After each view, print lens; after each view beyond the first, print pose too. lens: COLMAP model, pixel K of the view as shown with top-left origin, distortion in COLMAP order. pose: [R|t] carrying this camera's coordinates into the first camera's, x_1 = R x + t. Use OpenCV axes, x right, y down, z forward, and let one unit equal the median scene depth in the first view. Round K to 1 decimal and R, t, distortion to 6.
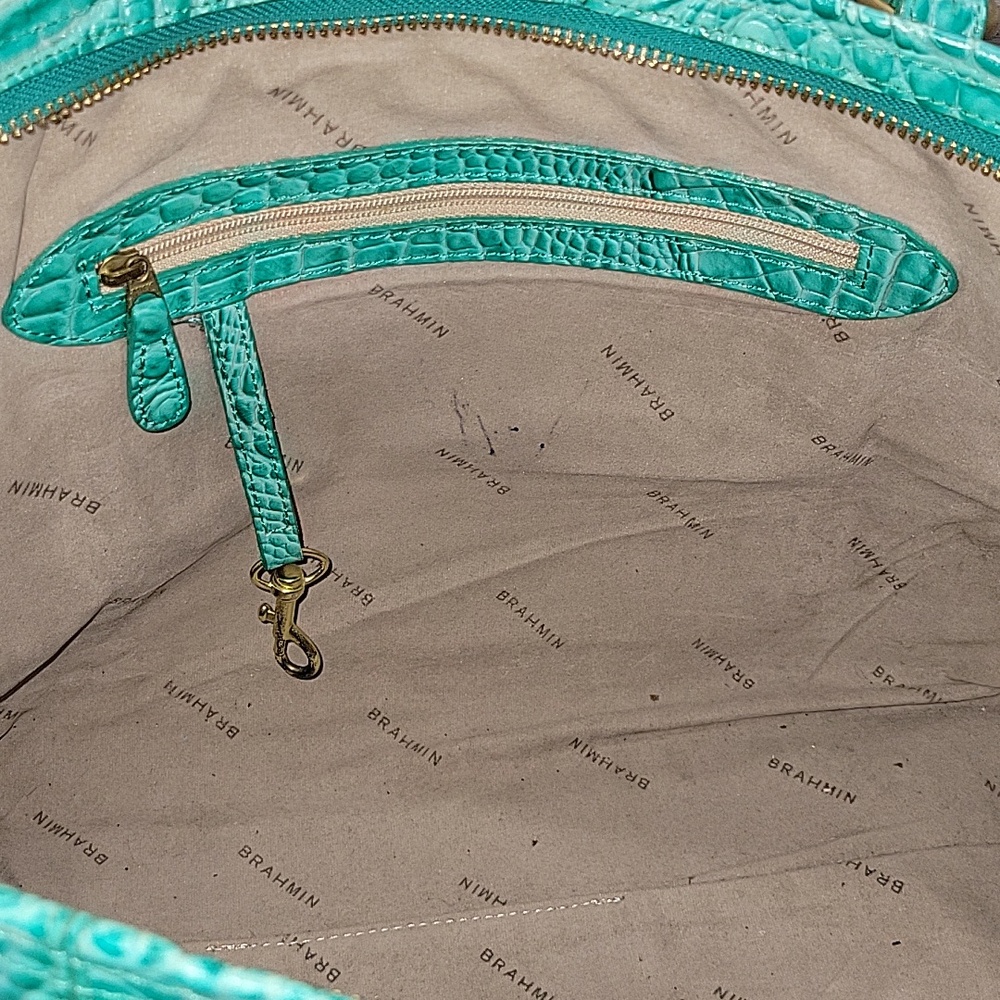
lens RADIAL K [[1786.7, 0, 500.8], [0, 1786.7, 421.0], [0, 0, 1]] dist [0.011064, 0.049459]
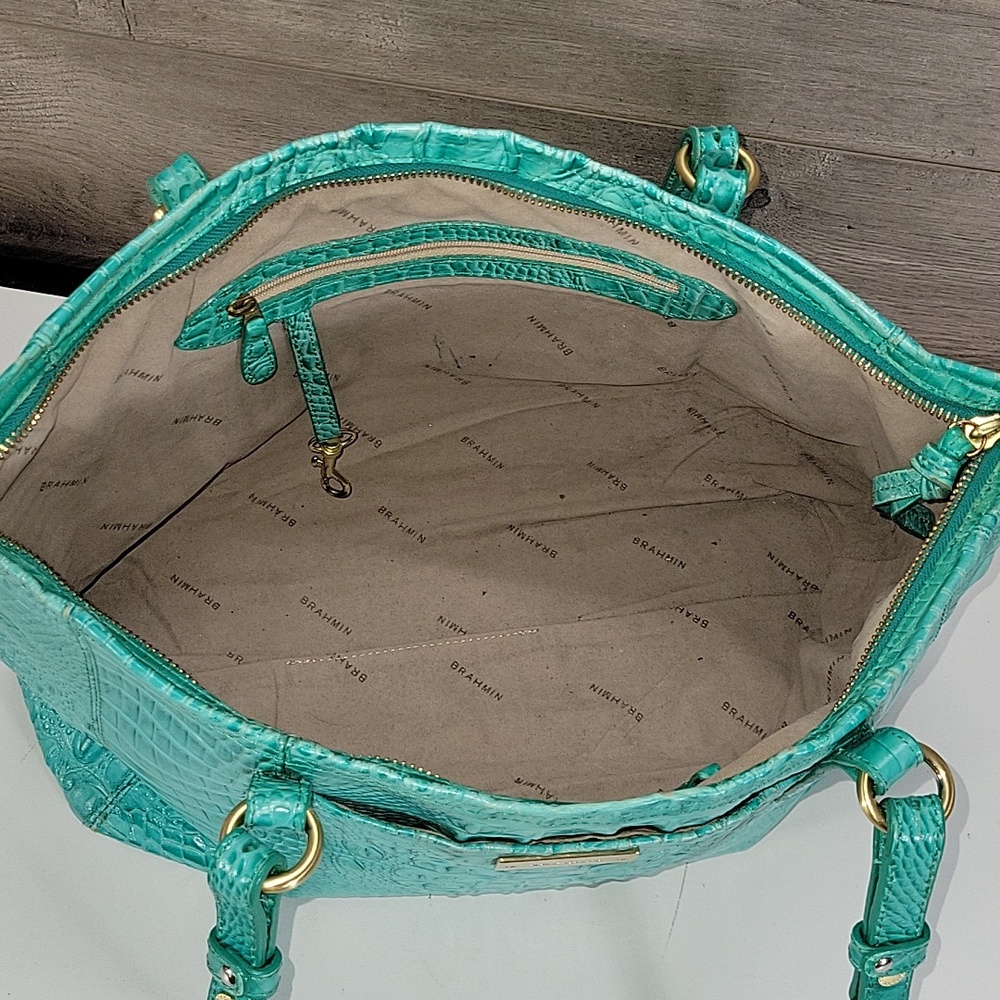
lens RADIAL K [[1786.7, 0, 500.8], [0, 1786.7, 421.0], [0, 0, 1]] dist [0.011064, 0.049459]
pose [[0.999706, 0.002570, 0.024111, -0.006196], [-0.008366, 0.969869, 0.243482, -0.358373], [-0.022759, -0.243612, 0.969606, -0.609079]]
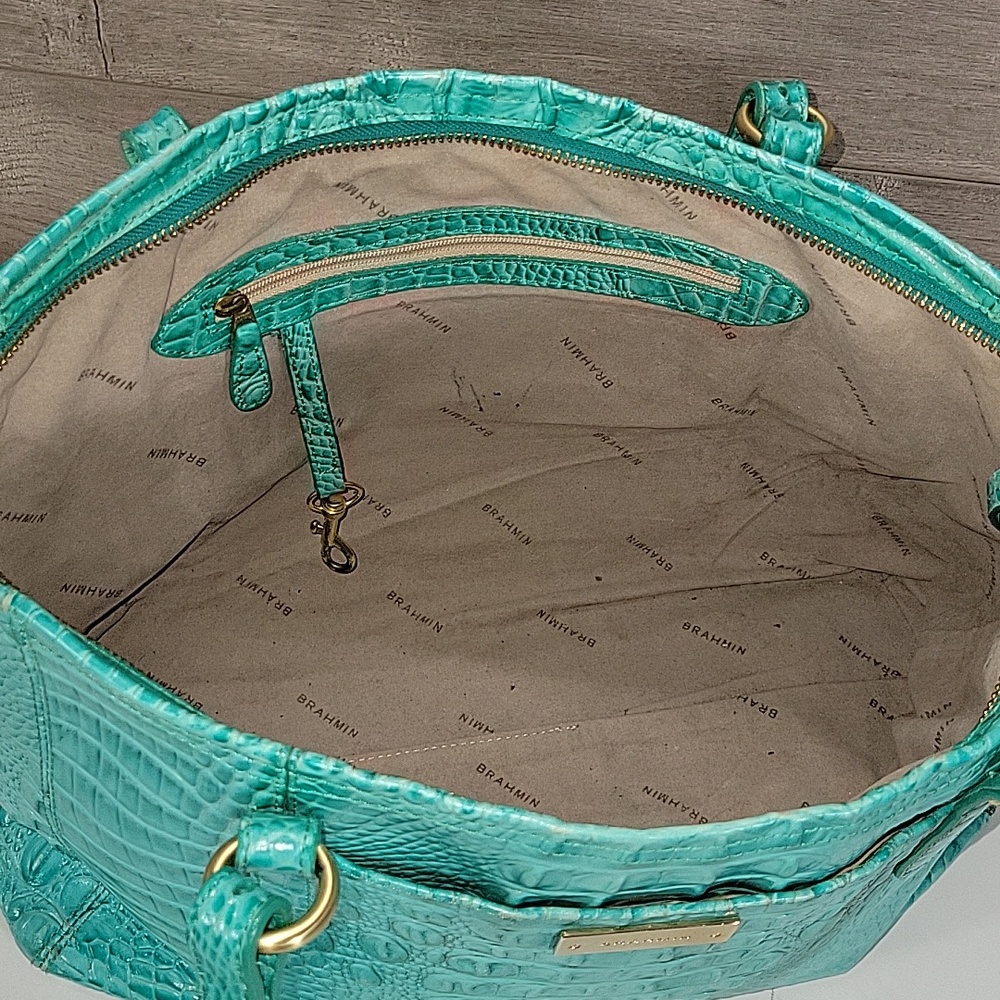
lens RADIAL K [[1770.7, 0, 523.8], [0, 1770.7, 395.5], [0, 0, 1]] dist [-0.001074, 0.067722]
pose [[0.998724, -0.012530, 0.048929, -0.042685], [0.008516, 0.996644, 0.081409, -0.115325], [-0.049785, -0.080888, 0.995479, -0.393647]]
